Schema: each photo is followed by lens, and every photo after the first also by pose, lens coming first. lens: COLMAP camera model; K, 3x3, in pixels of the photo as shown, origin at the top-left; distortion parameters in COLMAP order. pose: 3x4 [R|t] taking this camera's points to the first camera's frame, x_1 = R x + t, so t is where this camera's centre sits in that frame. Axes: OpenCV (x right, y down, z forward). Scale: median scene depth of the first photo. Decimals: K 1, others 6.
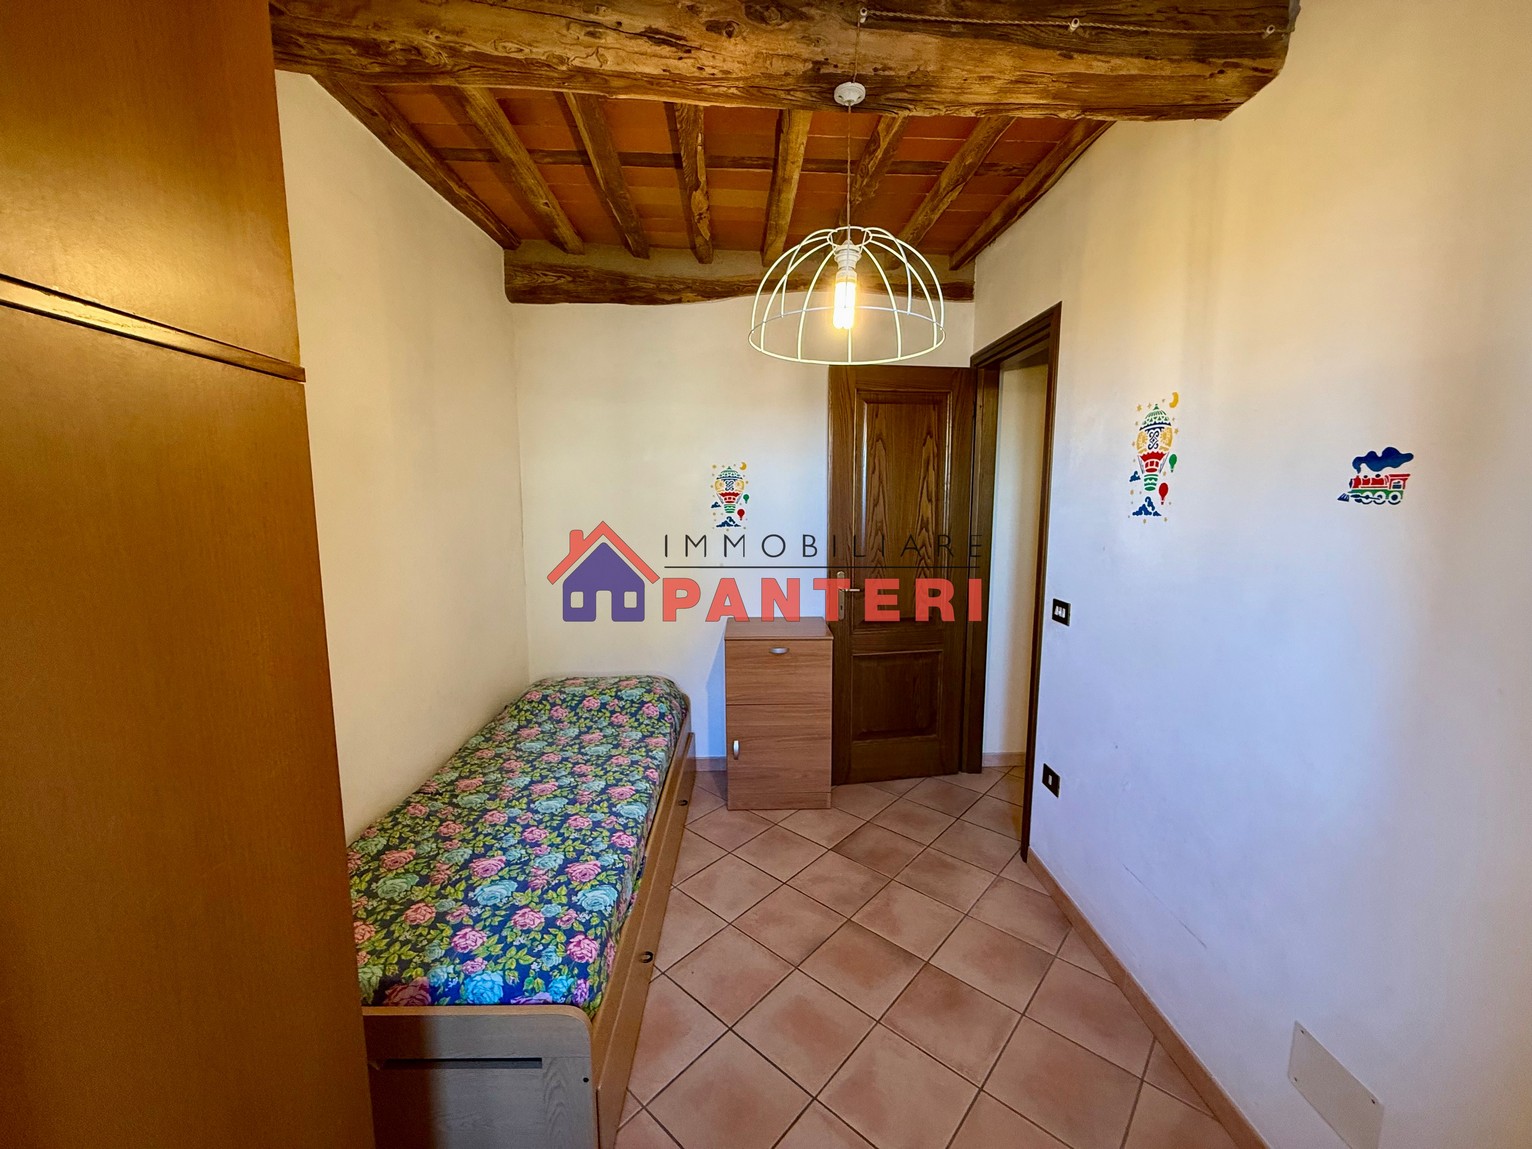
lens RADIAL K [[609.1, 0, 762.8], [0, 609.1, 569.3], [0, 0, 1]] dist [-0.001113, 0.000367]
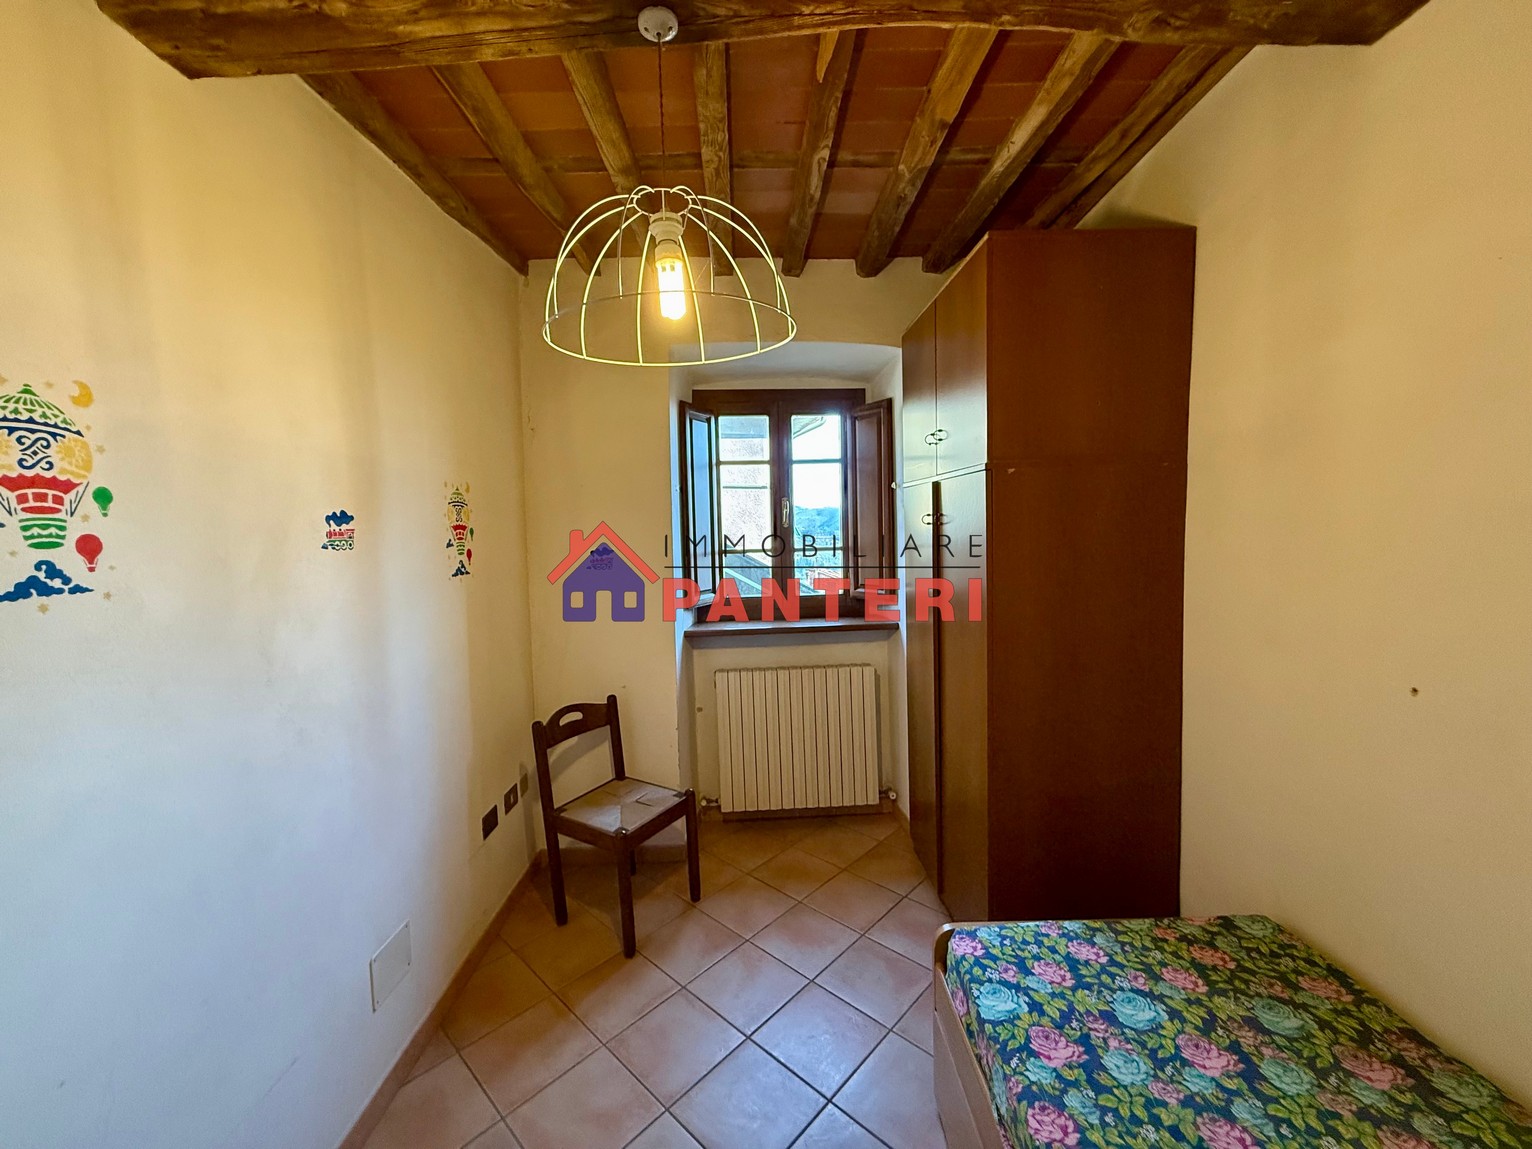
lens RADIAL K [[609.1, 0, 762.2], [0, 609.1, 574.4], [0, 0, 1]] dist [-0.001113, 0.000367]
pose [[-0.999021, 0.033802, 0.028547, 0.008447], [0.038884, 0.978610, 0.202015, -0.192128], [-0.021108, 0.202928, -0.978966, 1.525358]]
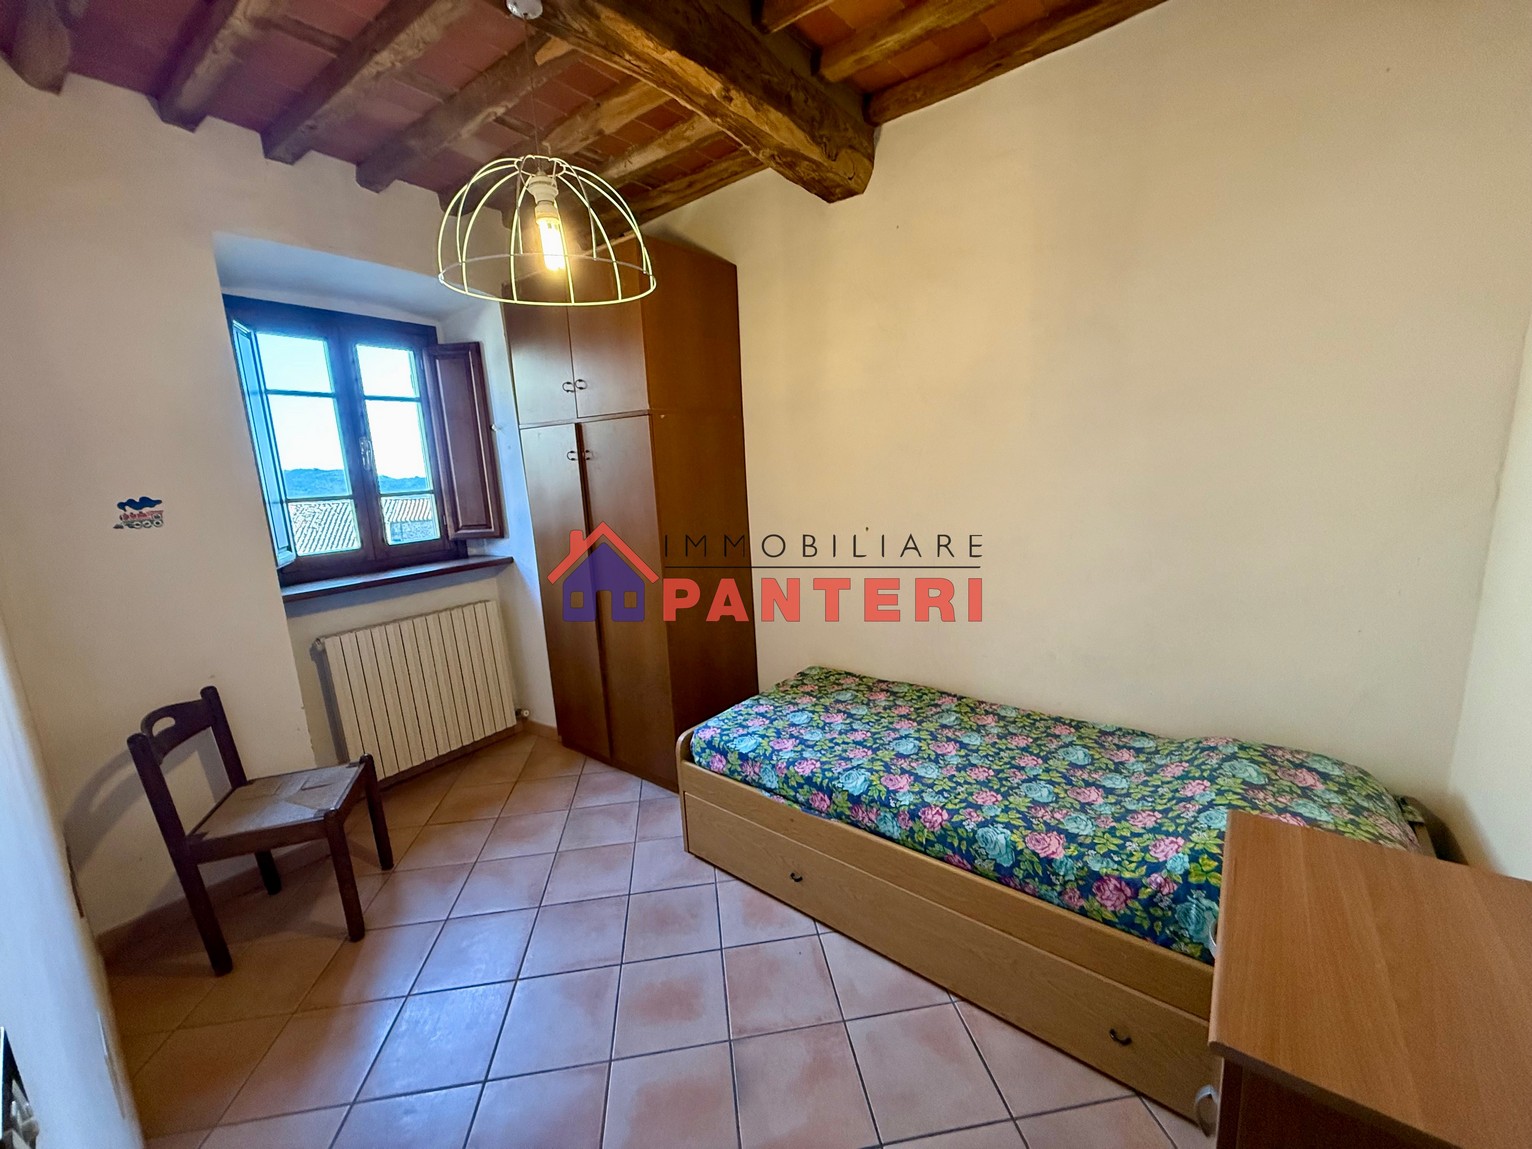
lens RADIAL K [[609.1, 0, 764.0], [0, 609.1, 574.4], [0, 0, 1]] dist [-0.001113, 0.000367]
pose [[-0.644023, 0.178110, -0.743983, 0.587537], [-0.042219, 0.962762, 0.267032, -0.173290], [0.763840, 0.203385, -0.612522, 1.603512]]
